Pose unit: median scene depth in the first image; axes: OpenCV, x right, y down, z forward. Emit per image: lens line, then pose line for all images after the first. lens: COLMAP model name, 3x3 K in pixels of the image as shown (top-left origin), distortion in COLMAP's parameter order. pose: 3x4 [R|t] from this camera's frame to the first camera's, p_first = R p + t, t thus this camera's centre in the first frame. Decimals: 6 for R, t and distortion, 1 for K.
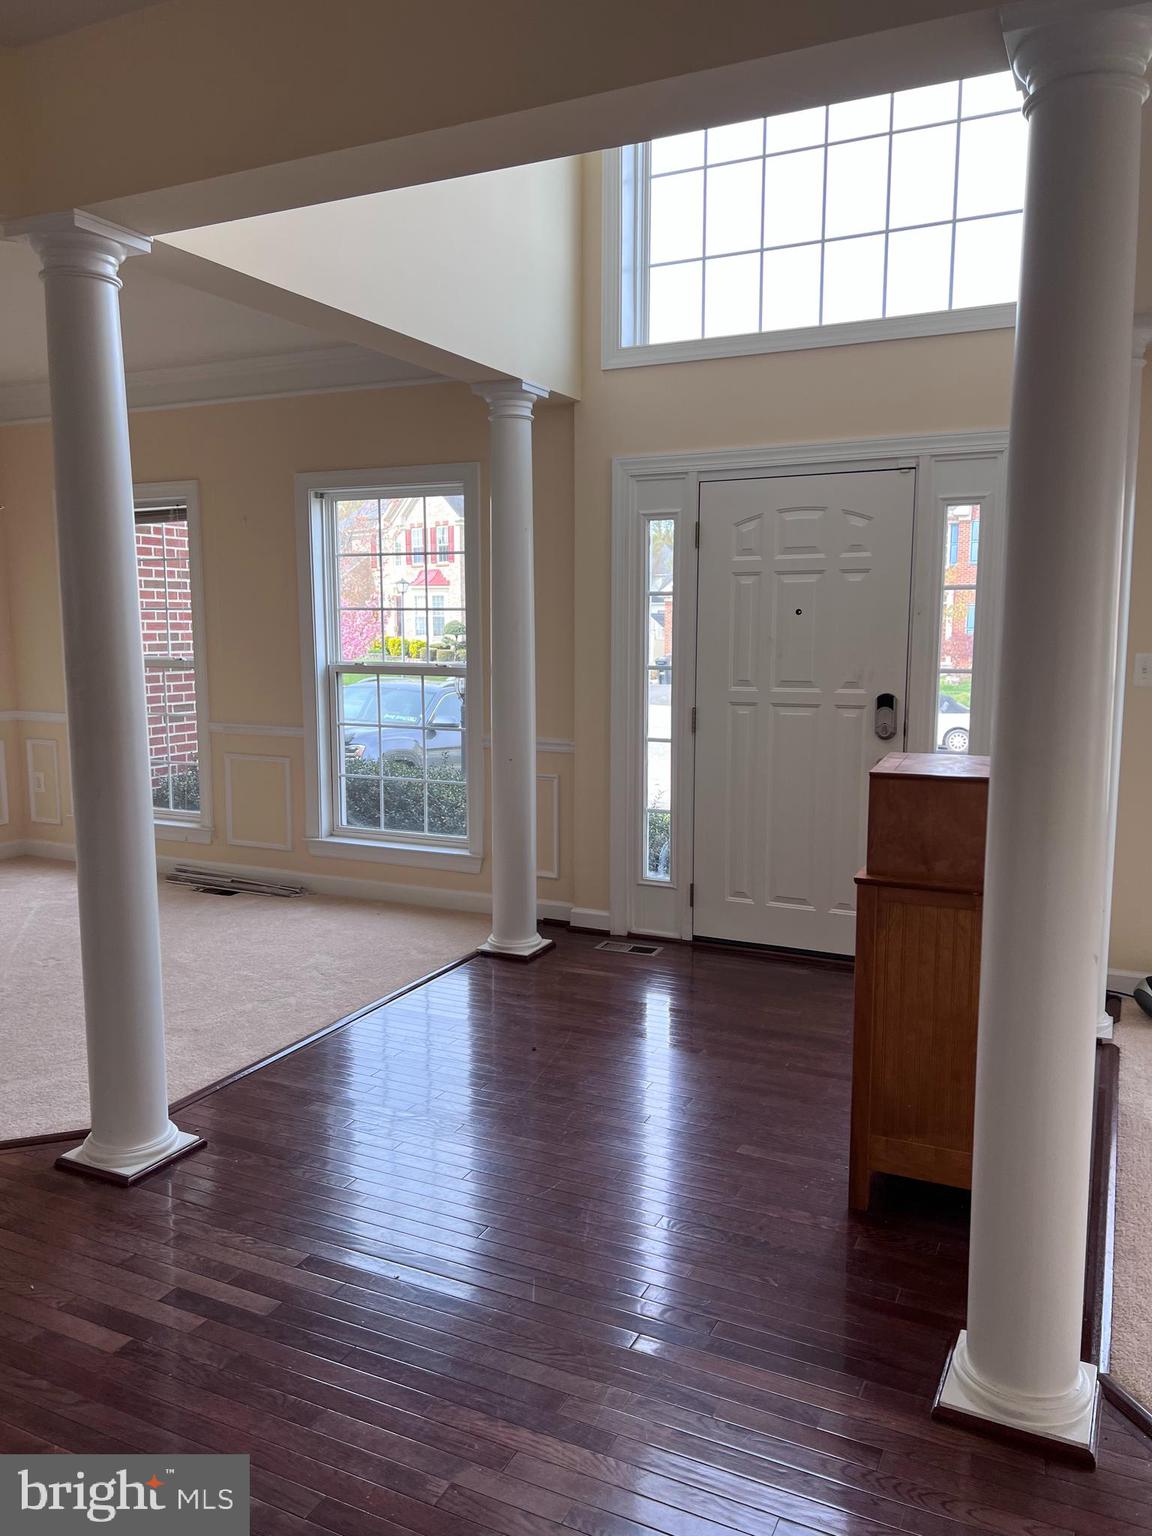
lens RADIAL K [[1154.0, 0, 567.9], [0, 1154.0, 777.0], [0, 0, 1]] dist [0.100105, -0.172065]
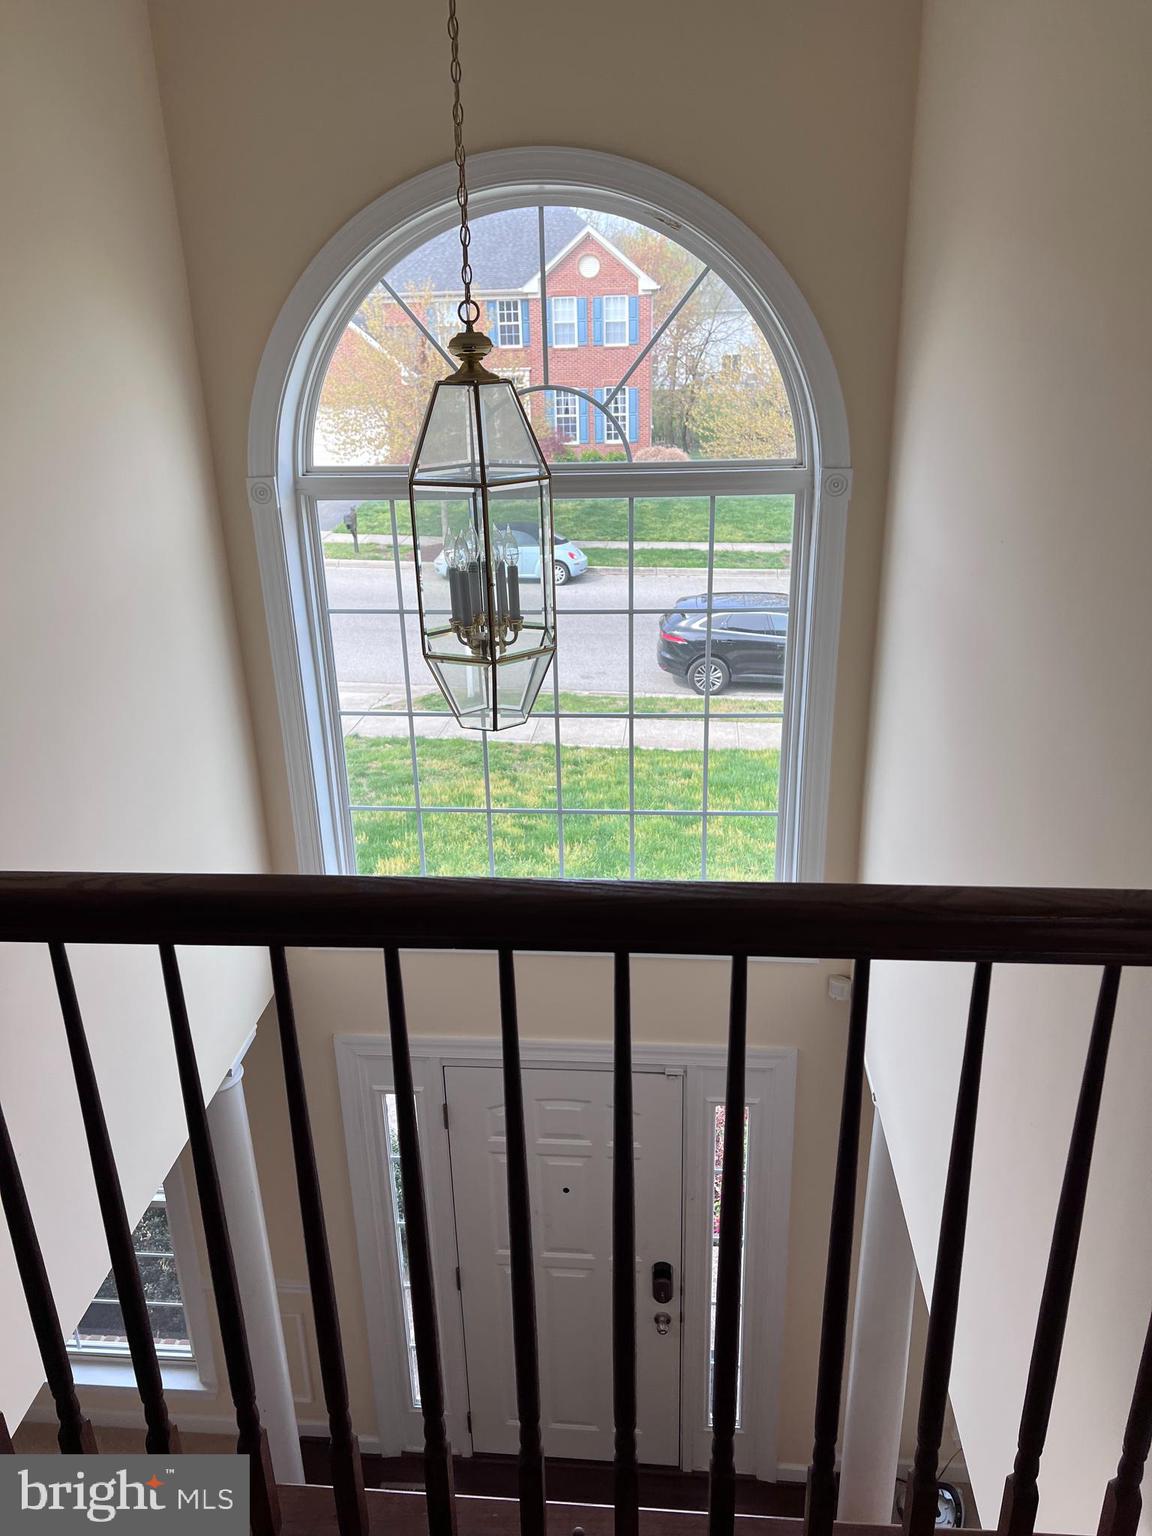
lens RADIAL K [[1154.0, 0, 567.9], [0, 1154.0, 777.0], [0, 0, 1]] dist [0.100105, -0.172065]
pose [[0.958855, -0.134084, 0.250237, 0.015656], [0.060450, 0.957653, 0.281506, -0.690746], [-0.277386, -0.254797, 0.926356, 0.232121]]
